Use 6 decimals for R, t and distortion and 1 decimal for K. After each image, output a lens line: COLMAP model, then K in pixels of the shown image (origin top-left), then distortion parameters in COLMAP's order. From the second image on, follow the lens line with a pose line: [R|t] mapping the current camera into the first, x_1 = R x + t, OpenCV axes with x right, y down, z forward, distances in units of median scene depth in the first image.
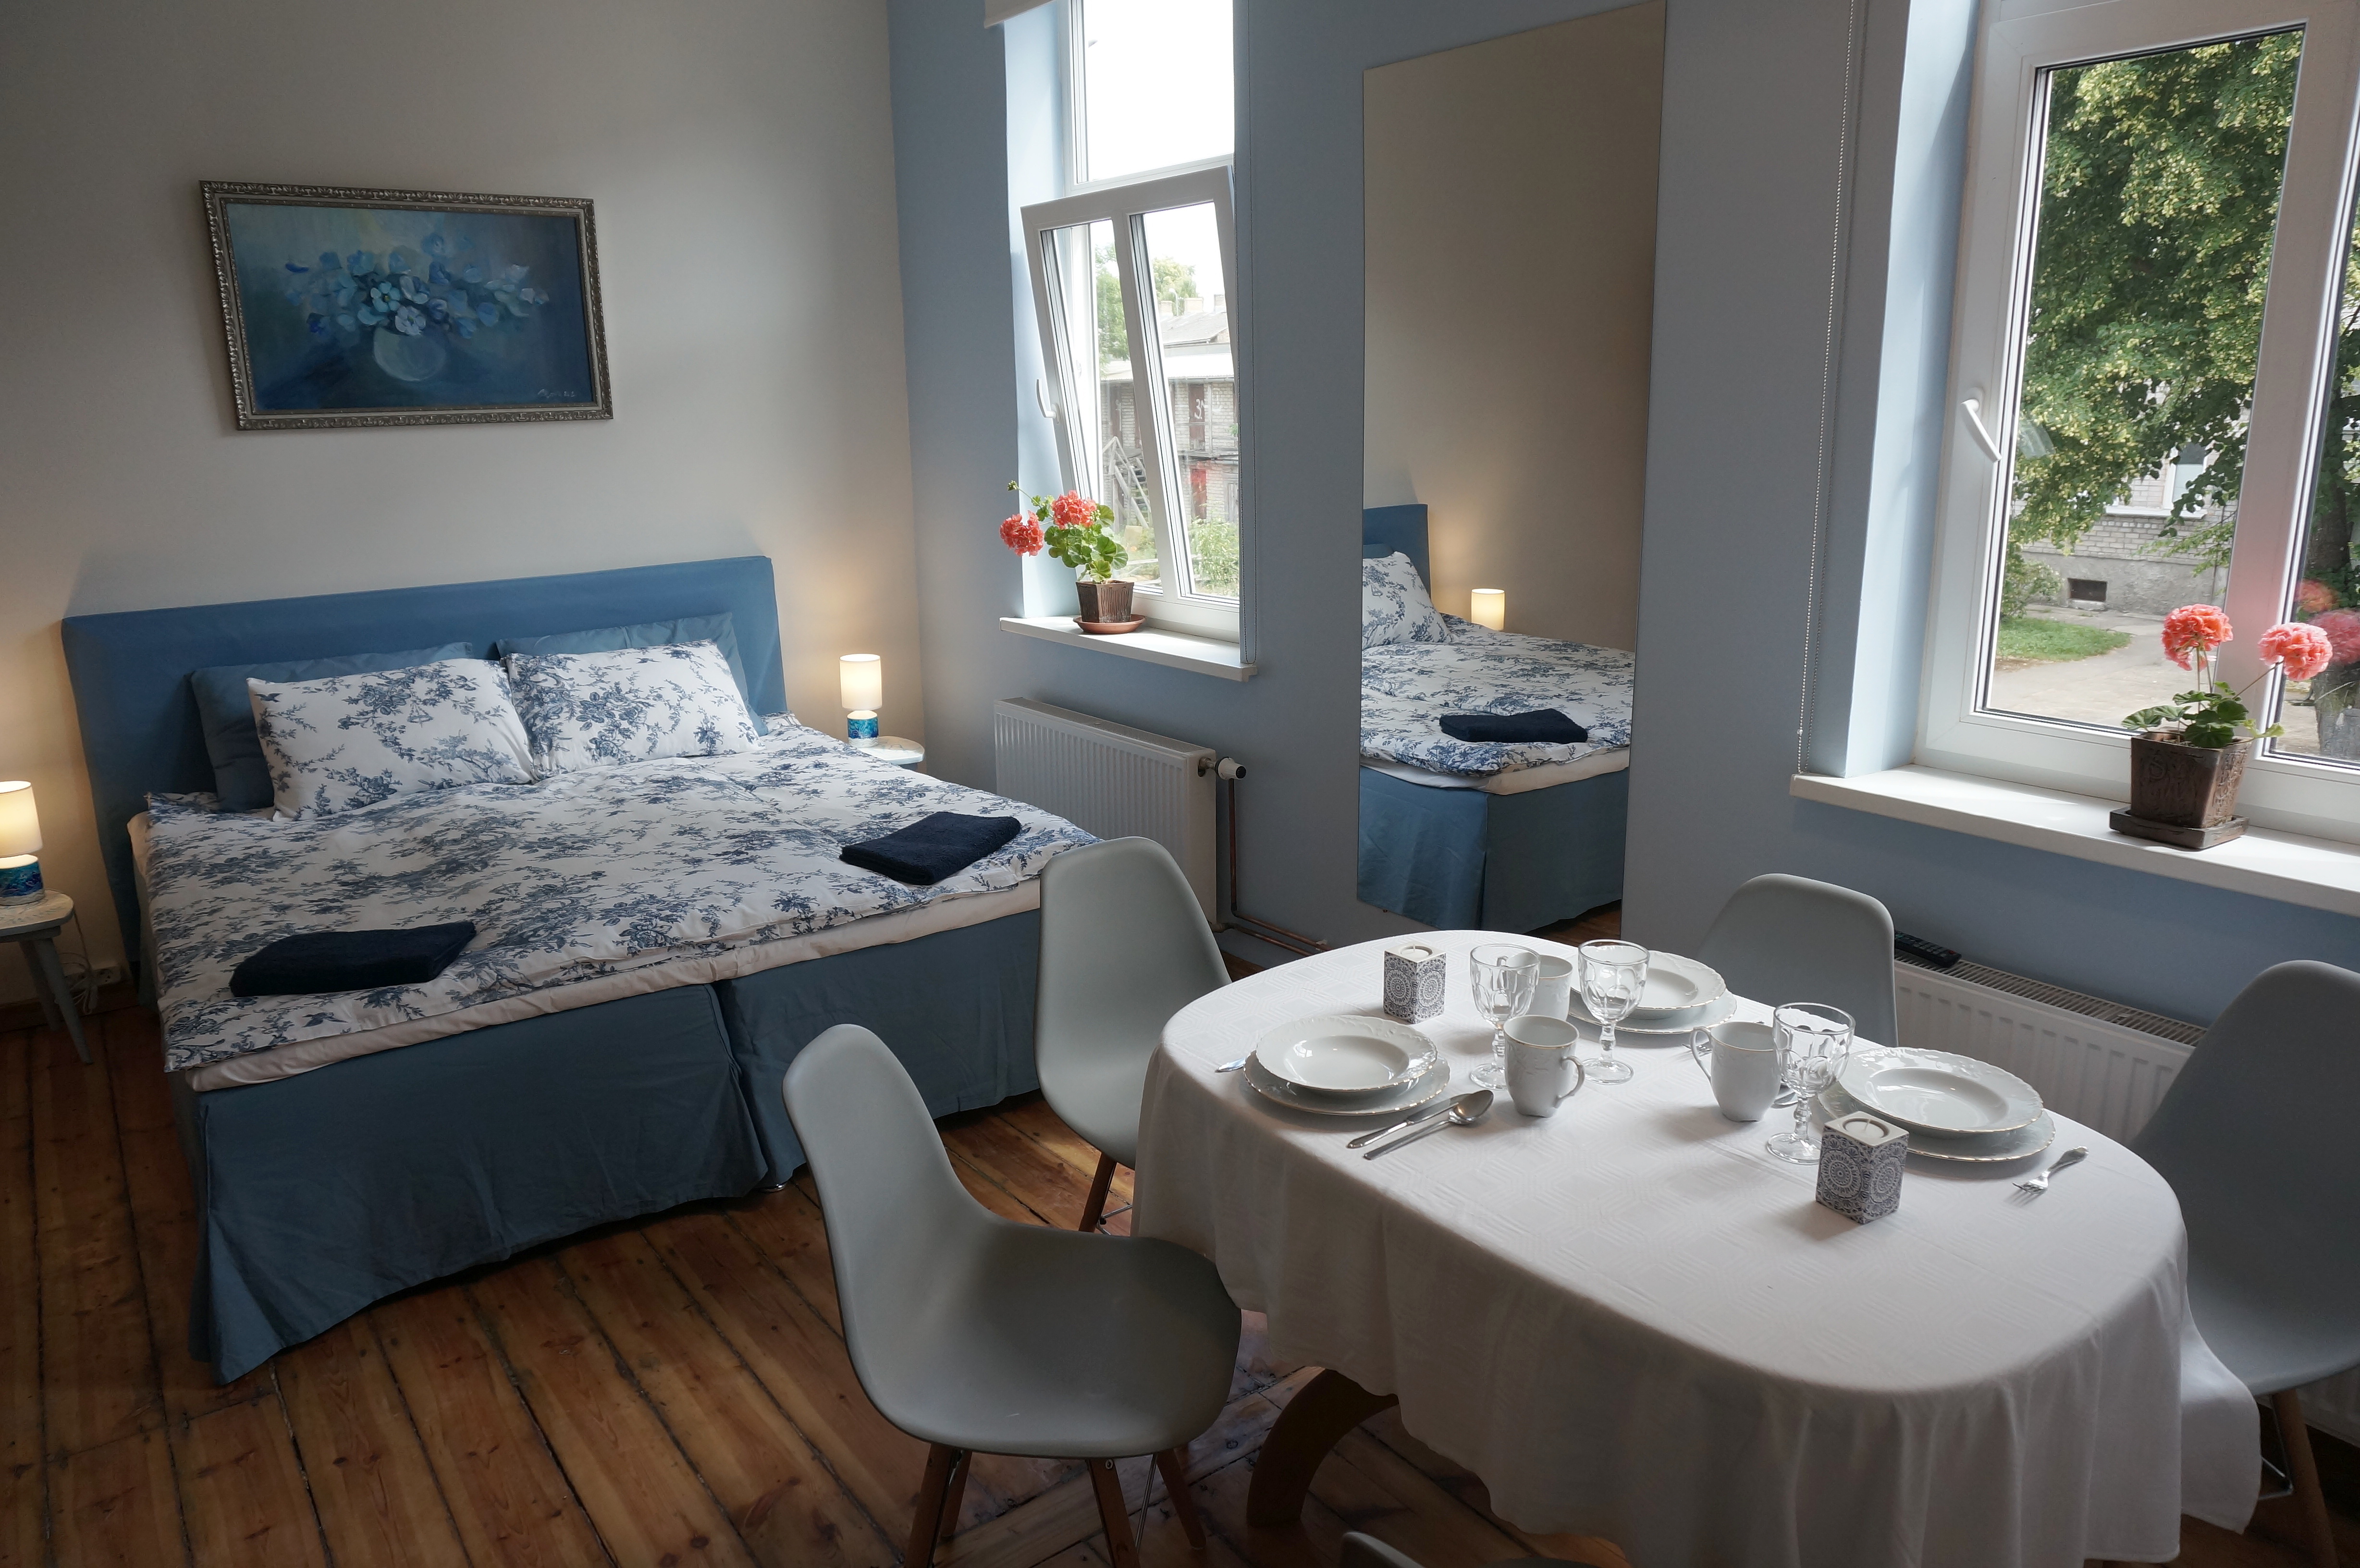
lens RADIAL K [[1579.2, 0, 1186.3], [0, 1579.2, 795.7], [0, 0, 1]] dist [-0.045654, 0.028962]
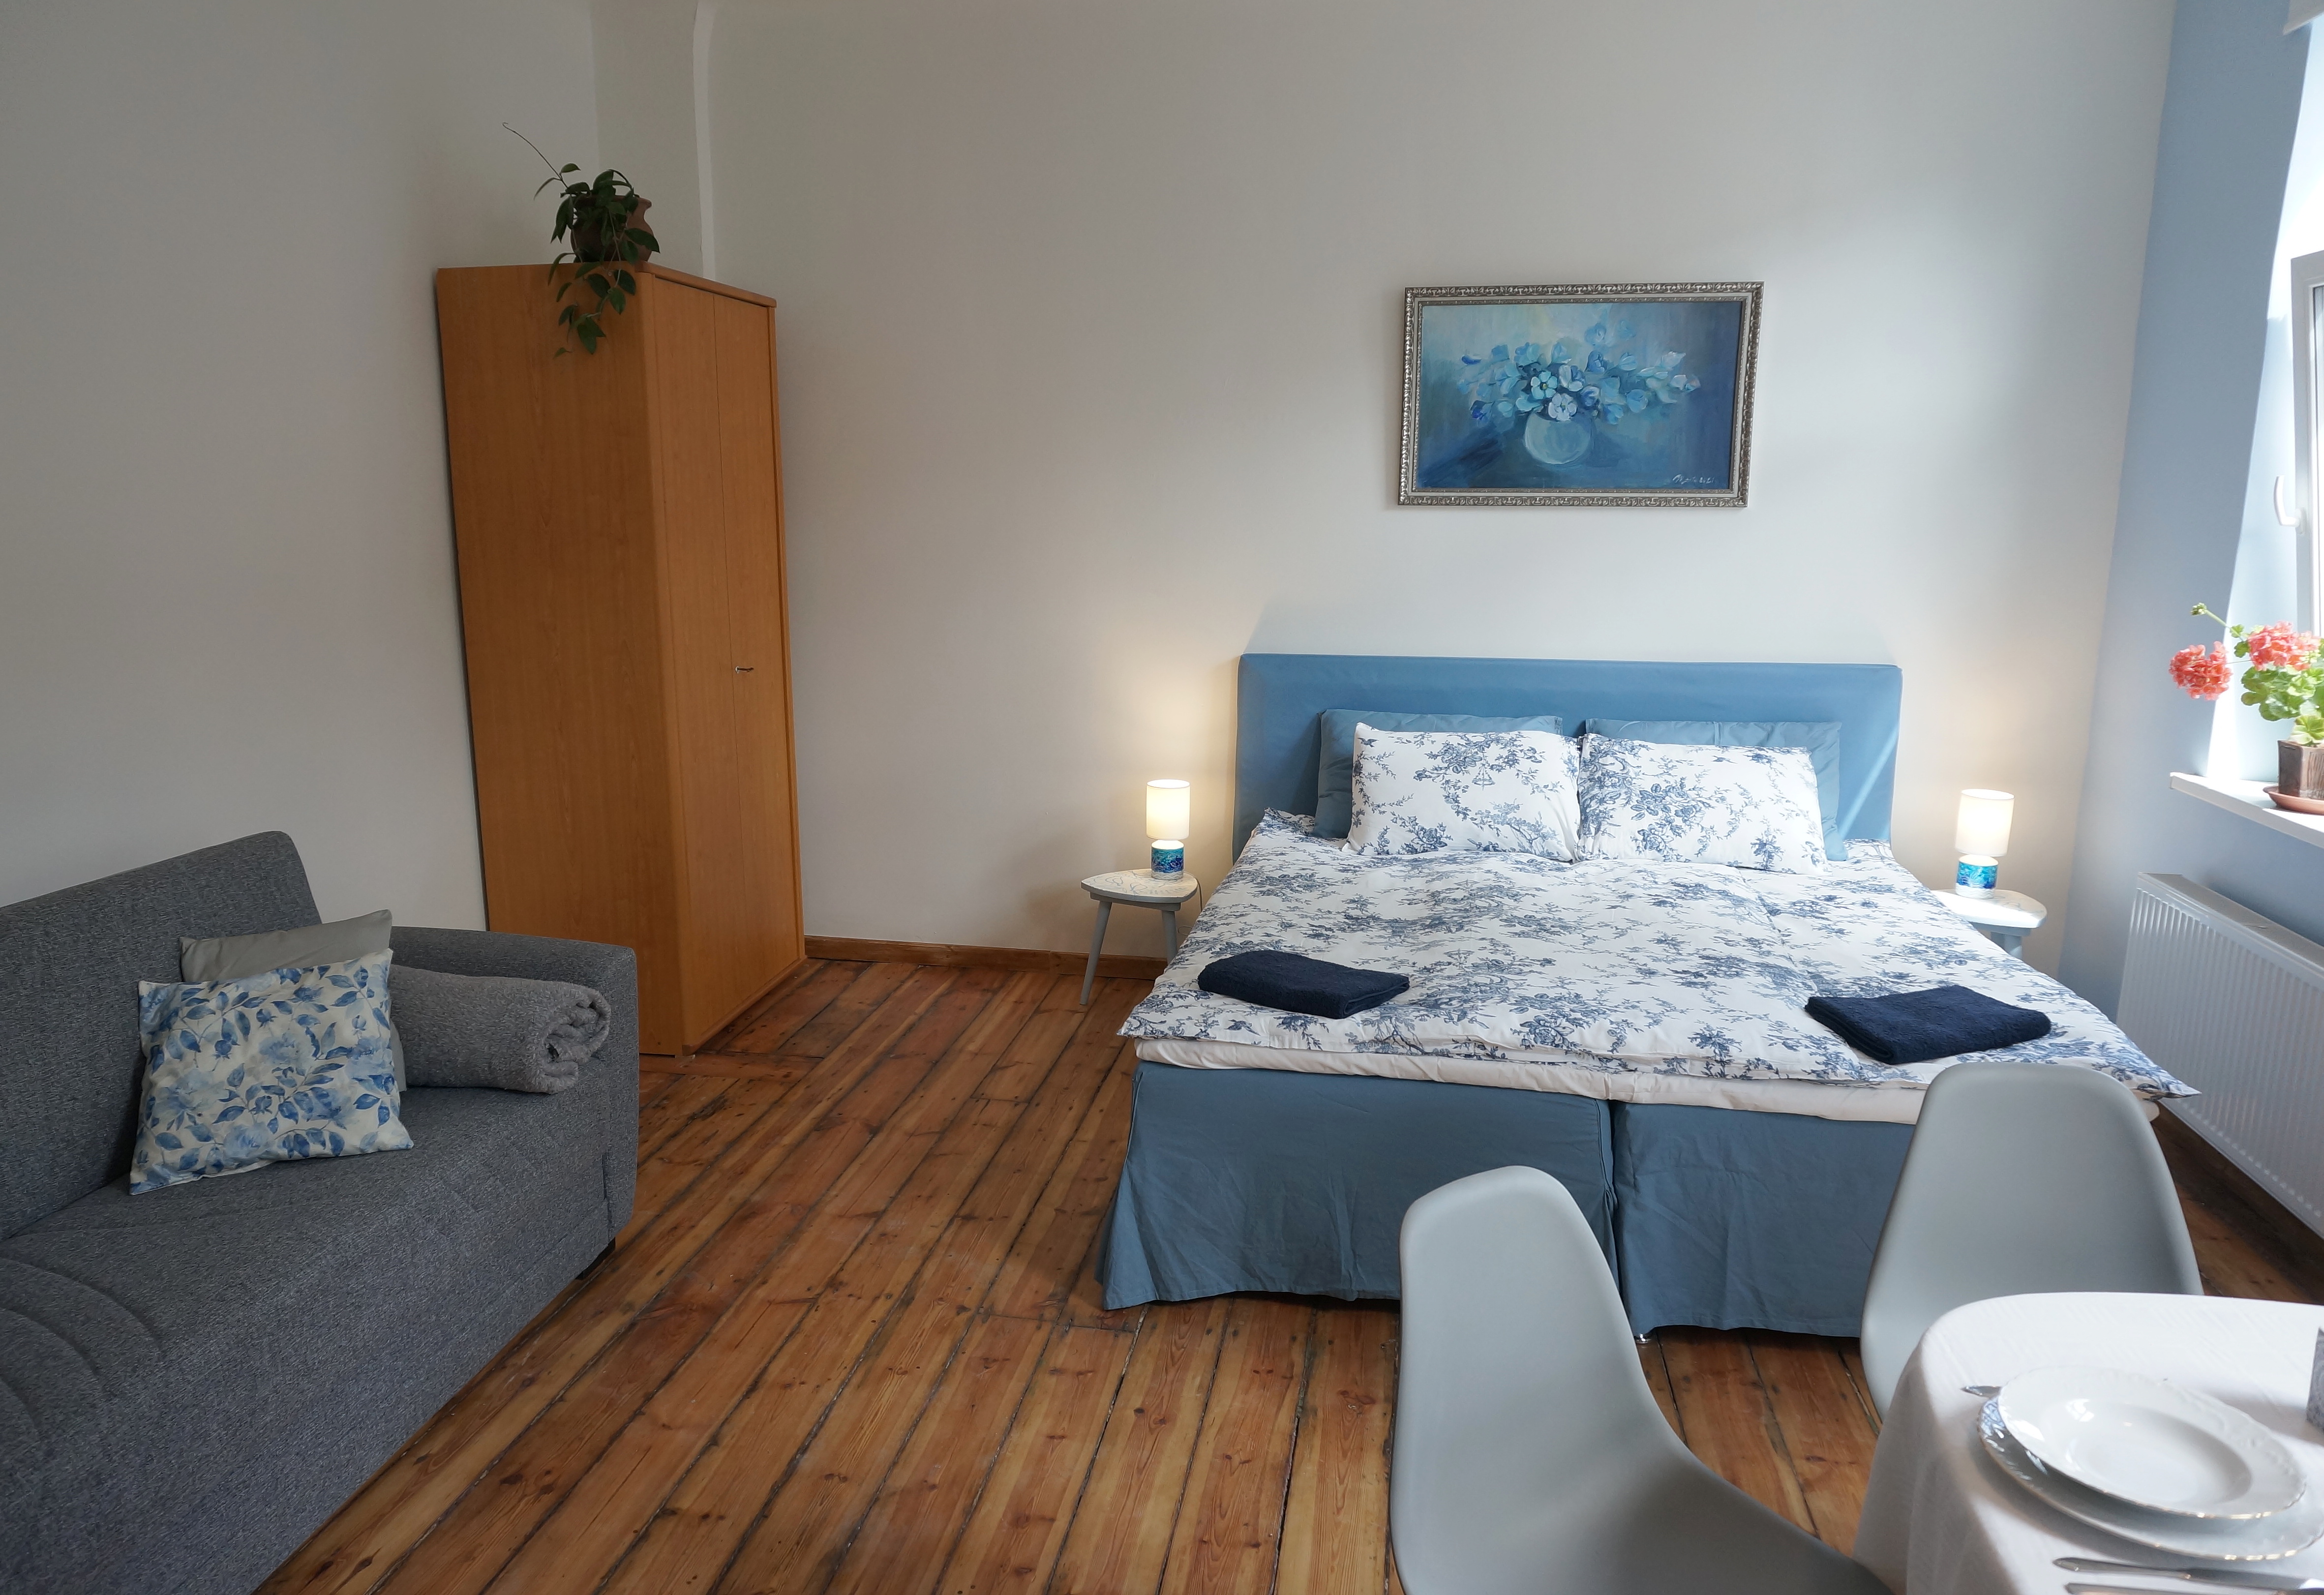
lens RADIAL K [[1611.3, 0, 1111.1], [0, 1611.3, 803.1], [0, 0, 1]] dist [-0.043222, 0.026524]
pose [[0.676016, 0.160309, -0.719238, 0.121554], [-0.197857, 0.979695, 0.032395, -0.020982], [0.709827, 0.120407, 0.694008, 0.077688]]
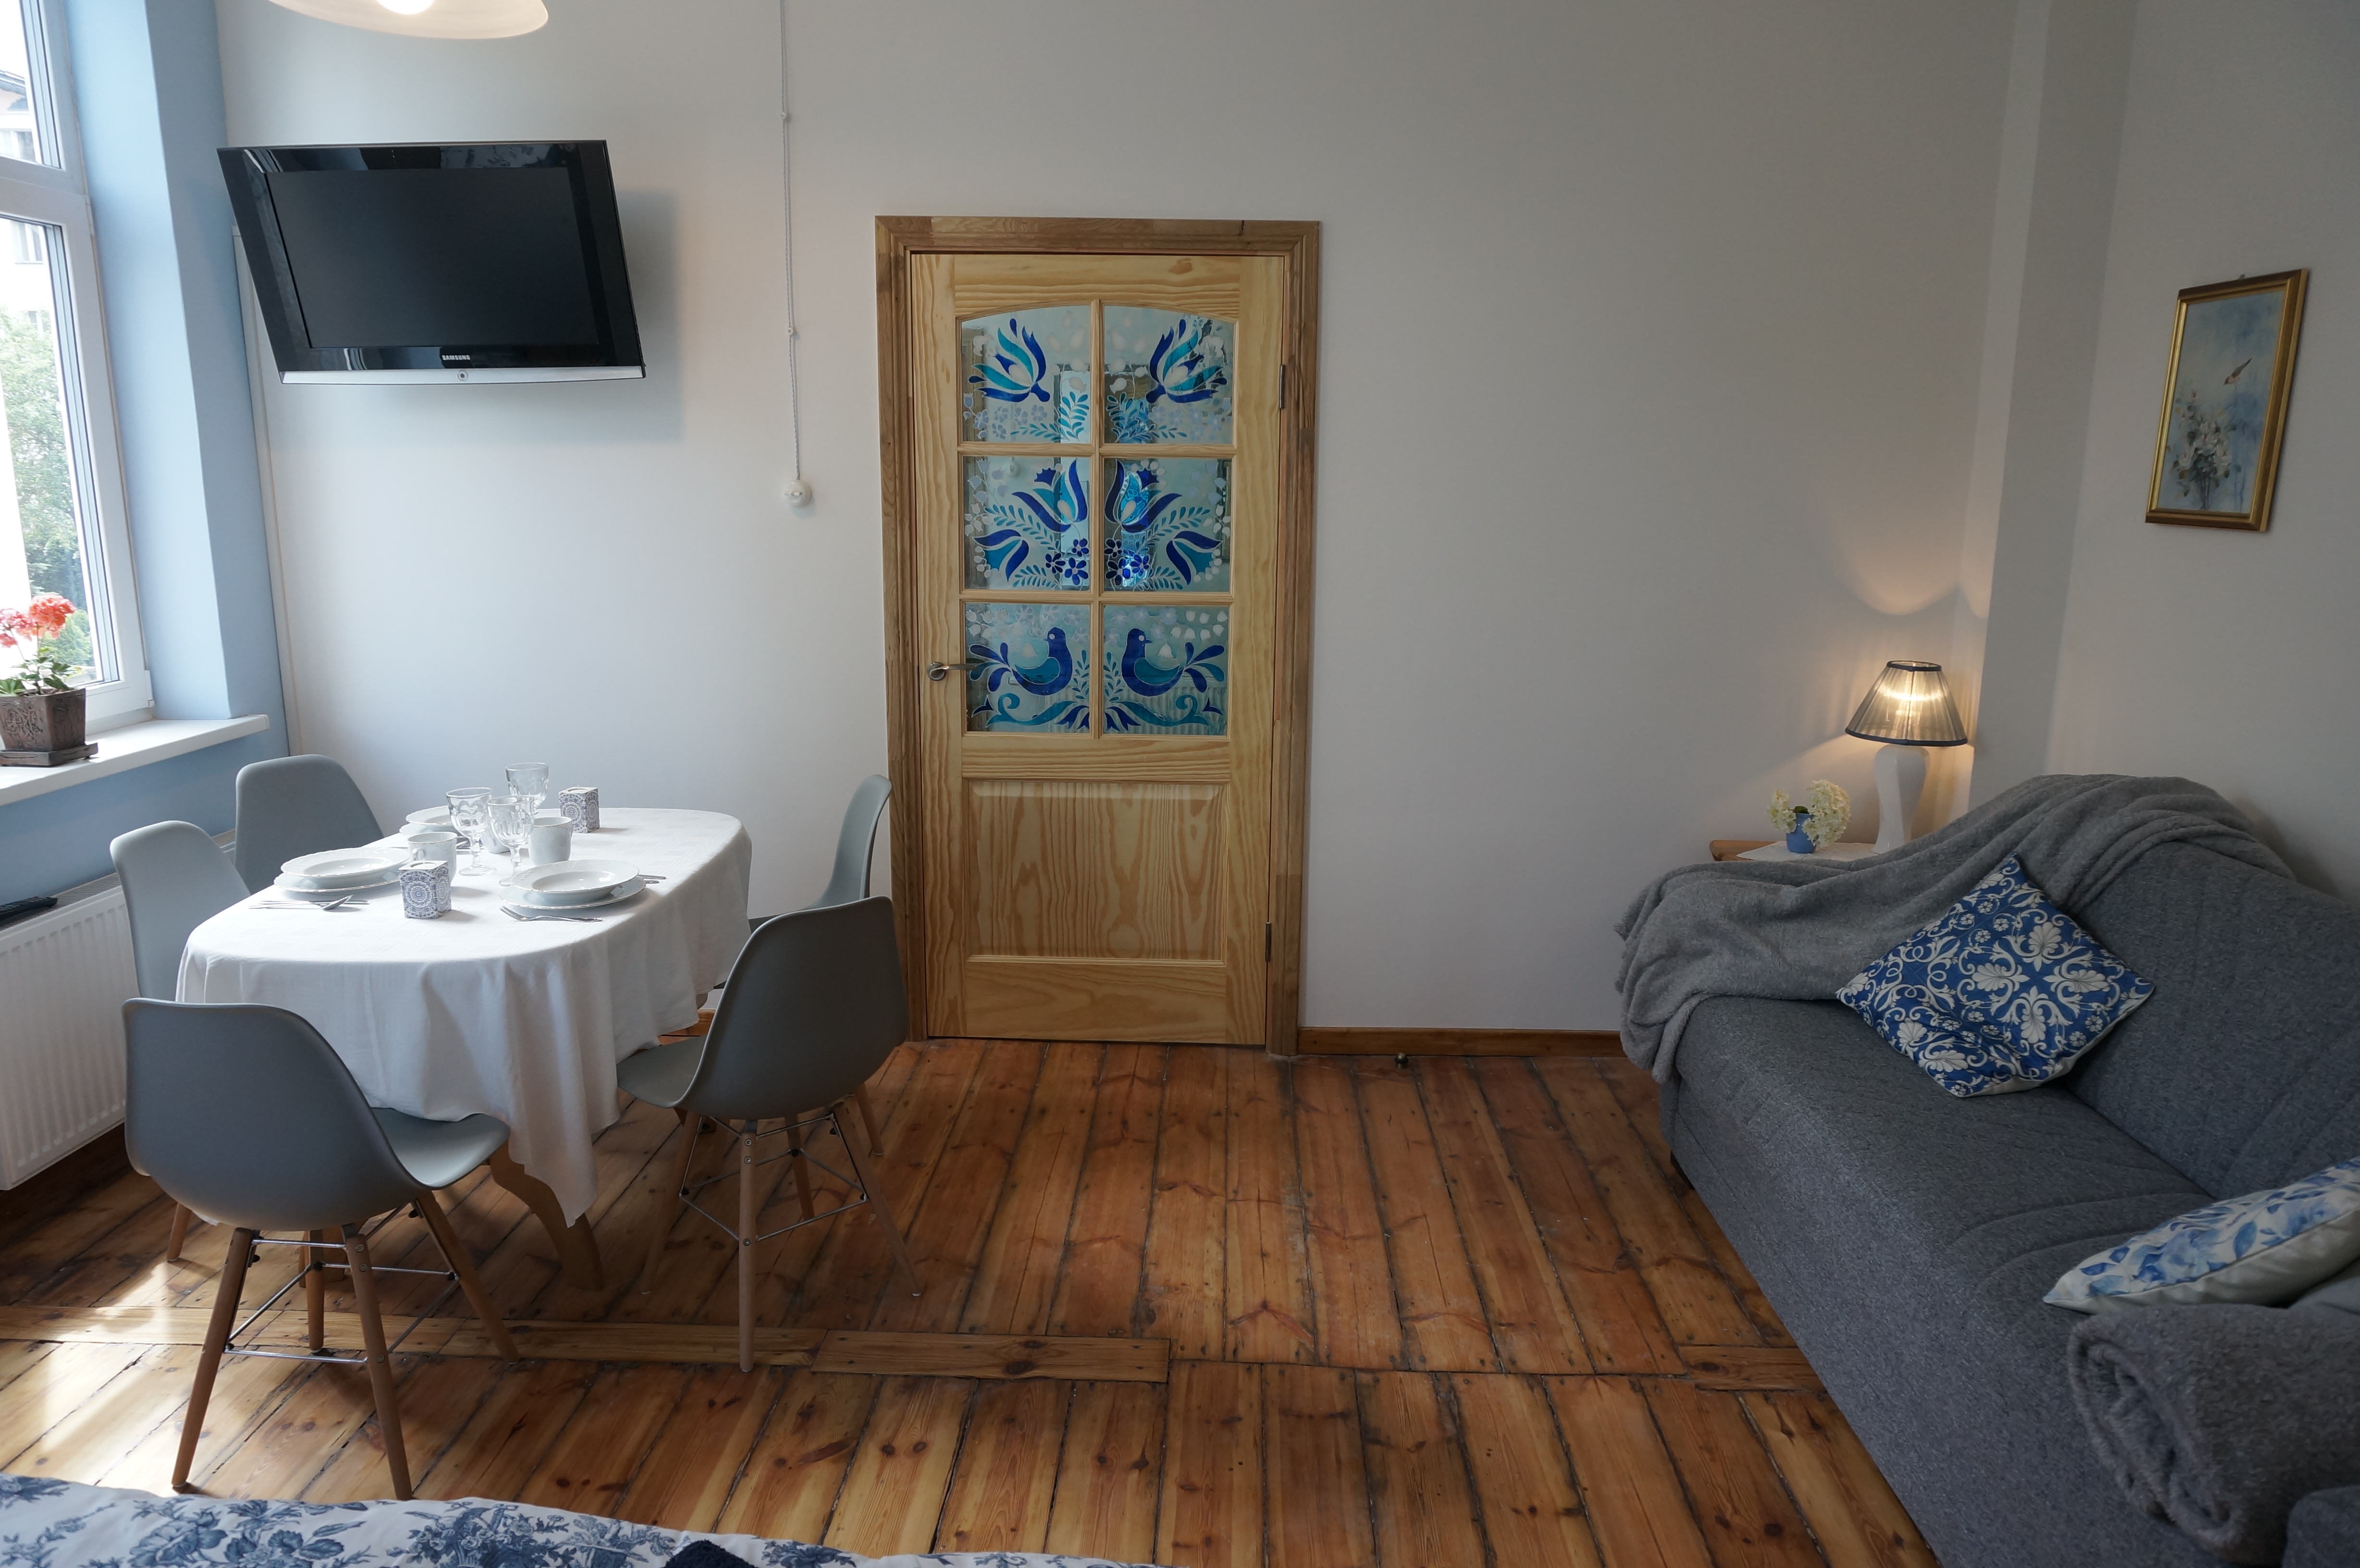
lens RADIAL K [[1579.2, 0, 1194.9], [0, 1579.2, 778.8], [0, 0, 1]] dist [-0.045654, 0.028962]
pose [[-0.785582, -0.111484, 0.608632, -0.609163], [0.163265, 0.911429, 0.377679, -0.188888], [-0.596830, 0.396066, -0.697801, 0.801239]]
